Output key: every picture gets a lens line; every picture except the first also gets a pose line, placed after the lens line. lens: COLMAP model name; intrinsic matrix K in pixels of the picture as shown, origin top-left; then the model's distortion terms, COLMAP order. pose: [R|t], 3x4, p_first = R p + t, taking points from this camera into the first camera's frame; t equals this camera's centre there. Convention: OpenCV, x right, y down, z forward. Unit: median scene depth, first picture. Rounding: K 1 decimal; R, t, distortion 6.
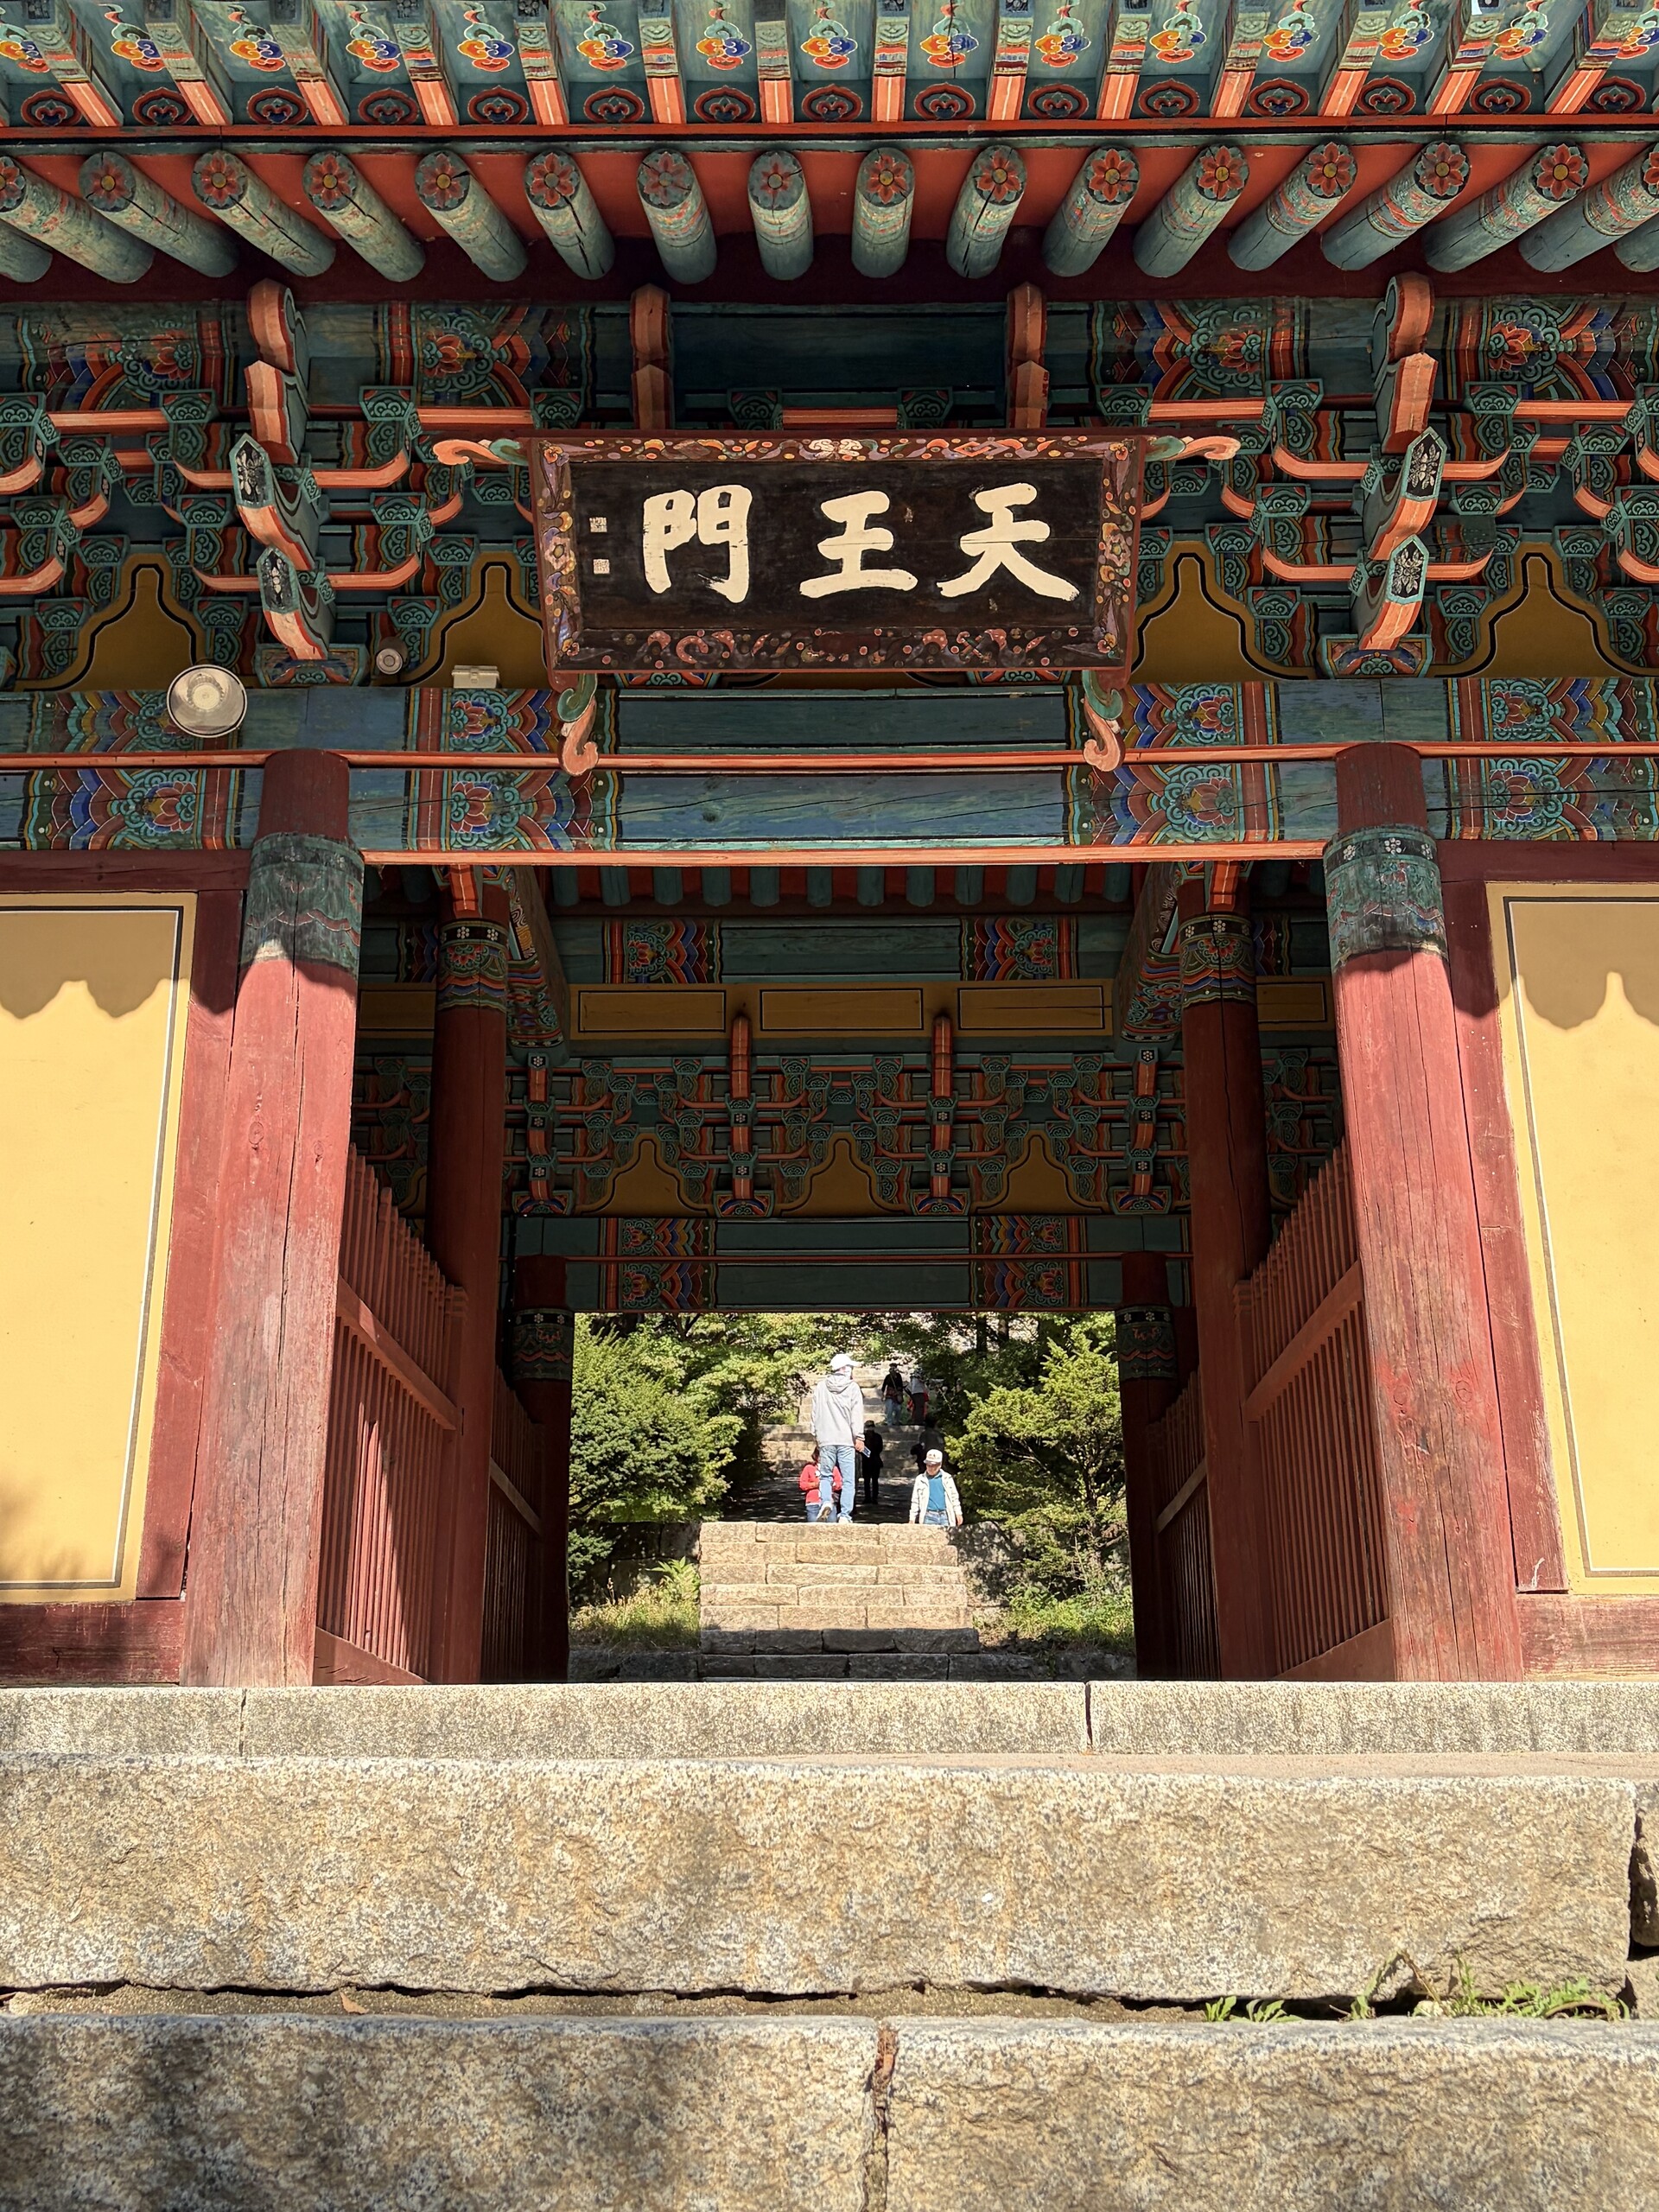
lens RADIAL K [[2376.0, 0, 829.5], [0, 2376.0, 1106.0], [0, 0, 1]] dist [0.000245, -0.011933]
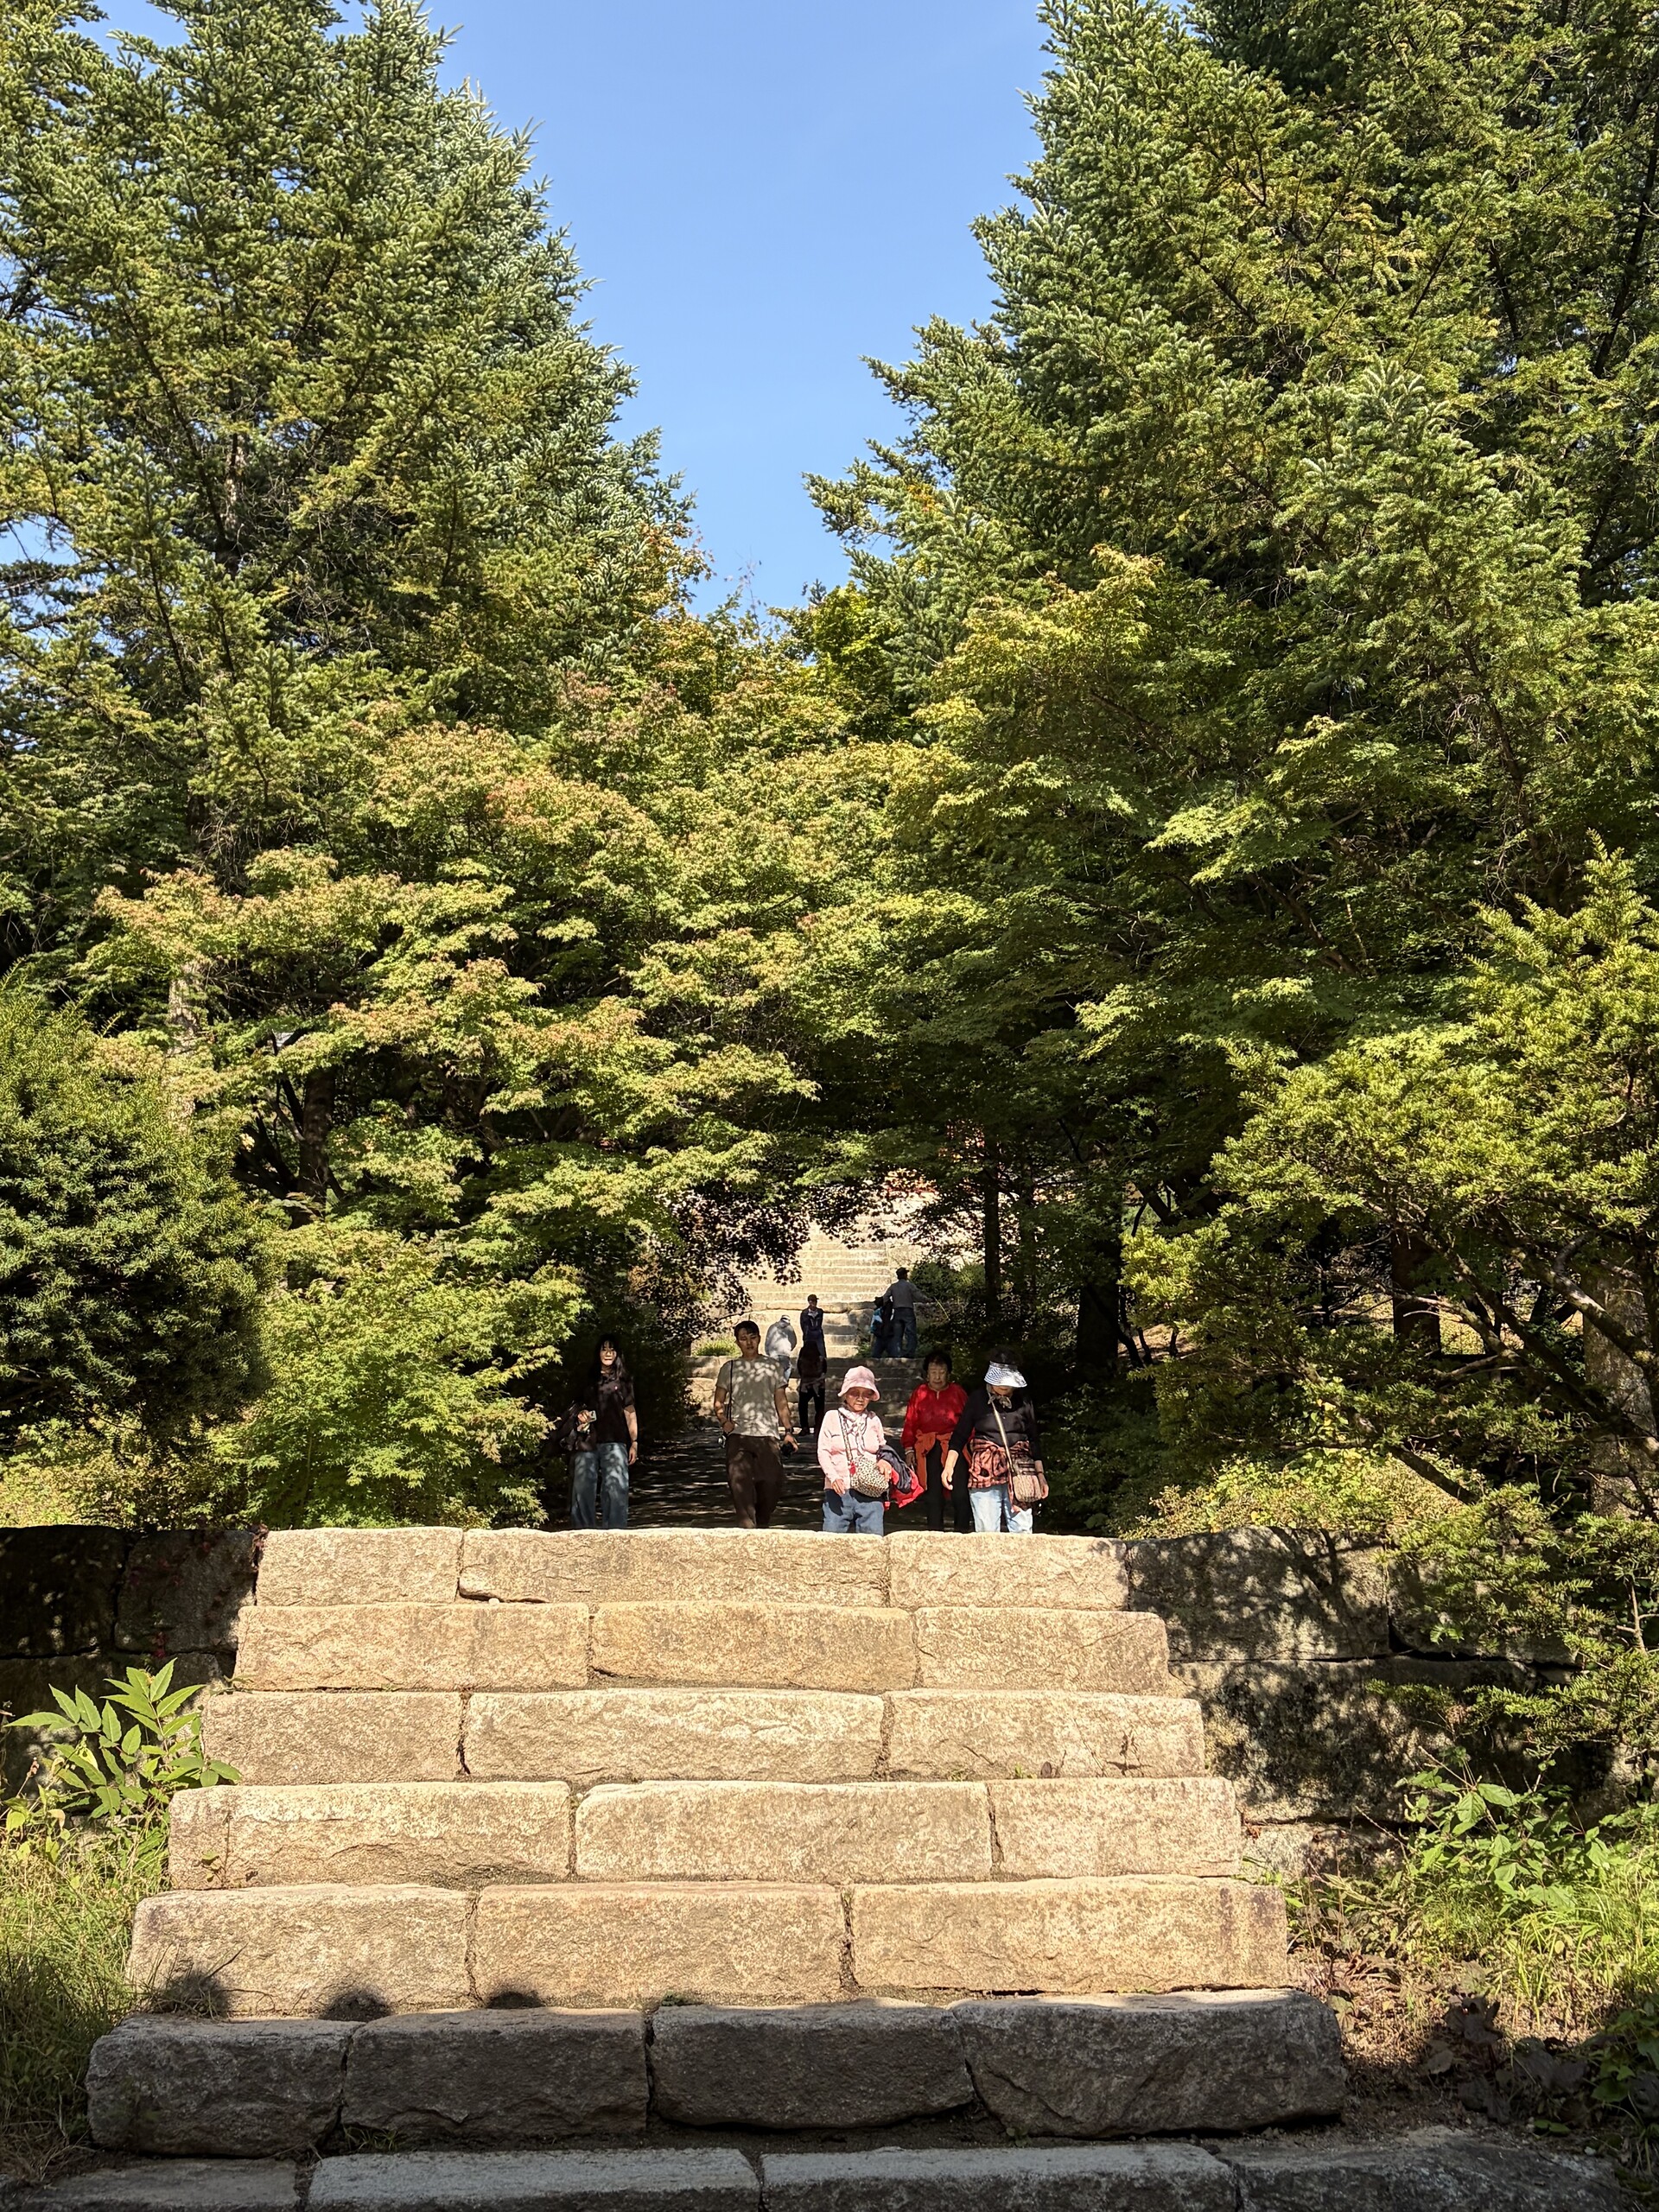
lens RADIAL K [[2376.0, 0, 829.5], [0, 2376.0, 1106.0], [0, 0, 1]] dist [0.000245, -0.011933]
pose [[0.999911, 0.000474, 0.013342, 0.009724], [-0.000685, 0.999874, 0.015835, 0.119164], [-0.013333, -0.015843, 0.999786, 0.711082]]
